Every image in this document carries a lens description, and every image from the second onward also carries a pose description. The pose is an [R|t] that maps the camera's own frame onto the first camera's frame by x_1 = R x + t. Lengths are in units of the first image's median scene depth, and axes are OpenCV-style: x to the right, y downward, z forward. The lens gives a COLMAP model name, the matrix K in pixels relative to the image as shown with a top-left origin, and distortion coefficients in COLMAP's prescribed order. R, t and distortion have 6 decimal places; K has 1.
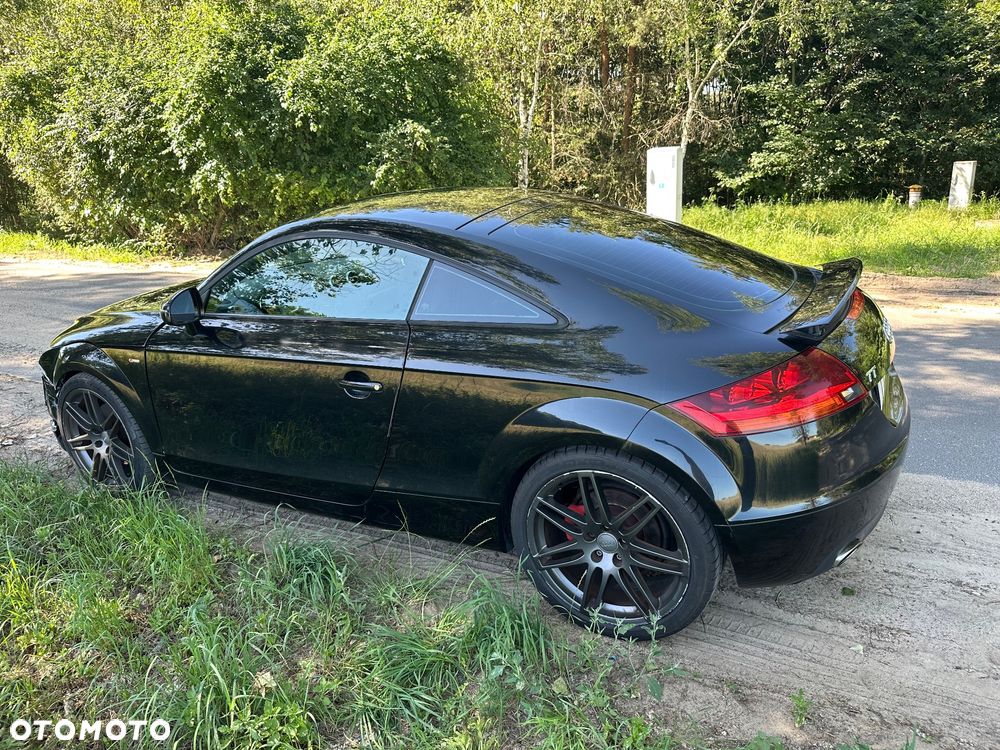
lens RADIAL K [[728.6, 0, 494.8], [0, 728.6, 376.9], [0, 0, 1]] dist [-0.003639, -0.005723]
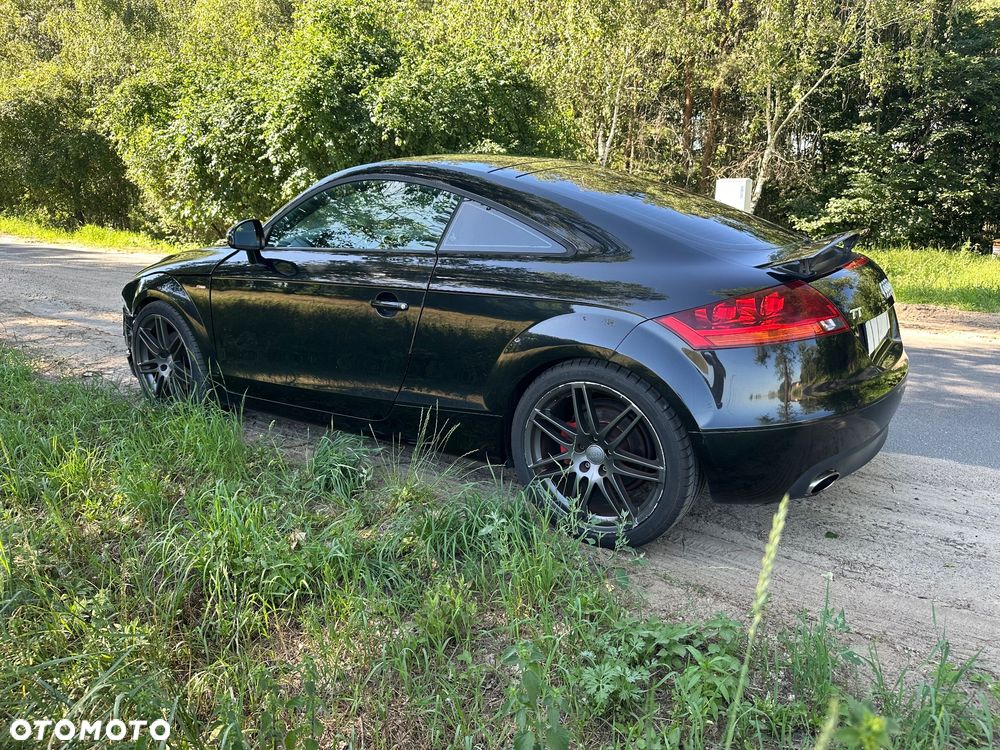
lens RADIAL K [[728.8, 0, 501.5], [0, 728.8, 380.2], [0, 0, 1]] dist [0.028270, -0.050063]
pose [[0.992167, 0.083544, -0.092866, 0.028050], [-0.089133, 0.994344, -0.057755, 0.050215], [0.087516, 0.065580, 0.994002, -0.024547]]
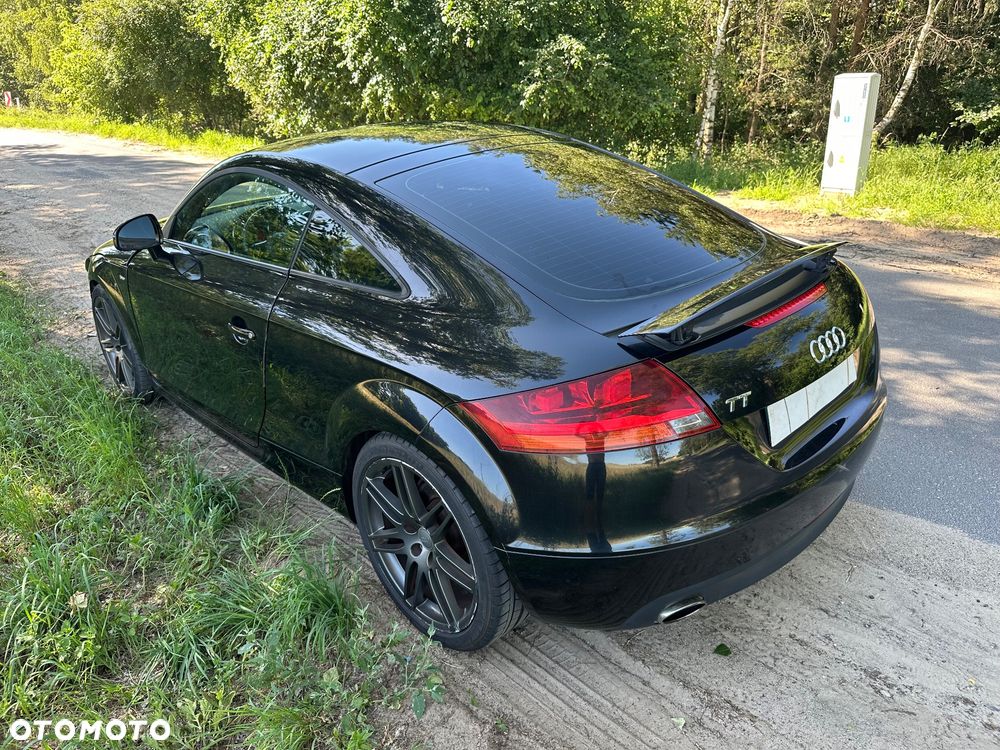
lens RADIAL K [[736.4, 0, 500.0], [0, 736.4, 375.0], [0, 0, 1]] dist [-0.008713, -0.005785]
pose [[0.948639, 0.139238, -0.284070, 0.123659], [-0.109661, 0.986991, 0.117571, -0.024343], [0.296745, -0.080381, 0.951568, 0.042339]]
